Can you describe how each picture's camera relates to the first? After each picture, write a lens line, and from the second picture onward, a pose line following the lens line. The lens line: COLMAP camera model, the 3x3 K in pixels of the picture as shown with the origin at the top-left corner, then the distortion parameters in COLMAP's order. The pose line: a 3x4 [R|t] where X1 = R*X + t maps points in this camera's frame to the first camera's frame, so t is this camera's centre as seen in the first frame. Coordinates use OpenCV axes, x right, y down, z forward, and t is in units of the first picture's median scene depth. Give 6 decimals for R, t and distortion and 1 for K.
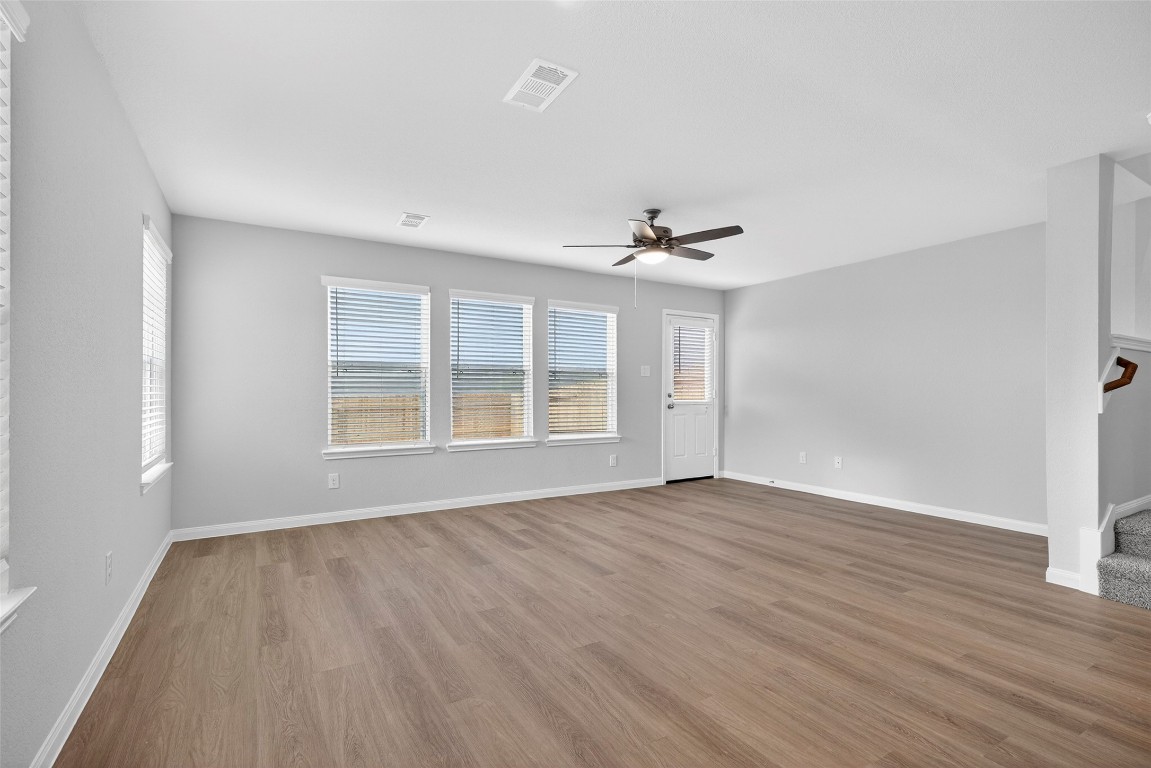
lens RADIAL K [[530.0, 0, 571.0], [0, 530.0, 387.5], [0, 0, 1]] dist [-0.001173, 0.000112]
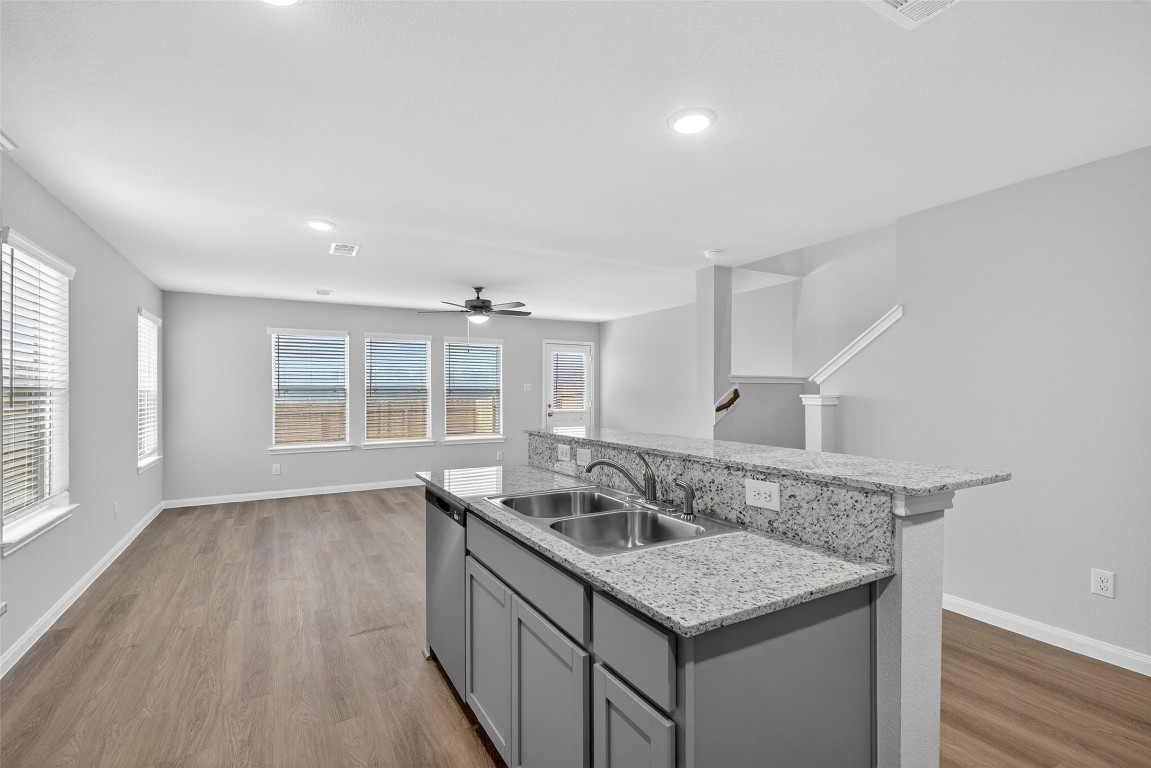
lens RADIAL K [[522.8, 0, 571.6], [0, 522.8, 387.0], [0, 0, 1]] dist [-0.001261, 0.000322]
pose [[0.999666, -0.003376, -0.025638, 0.486867], [0.003351, 0.999994, -0.001048, -0.054320], [0.025641, 0.000962, 0.999671, -0.497412]]
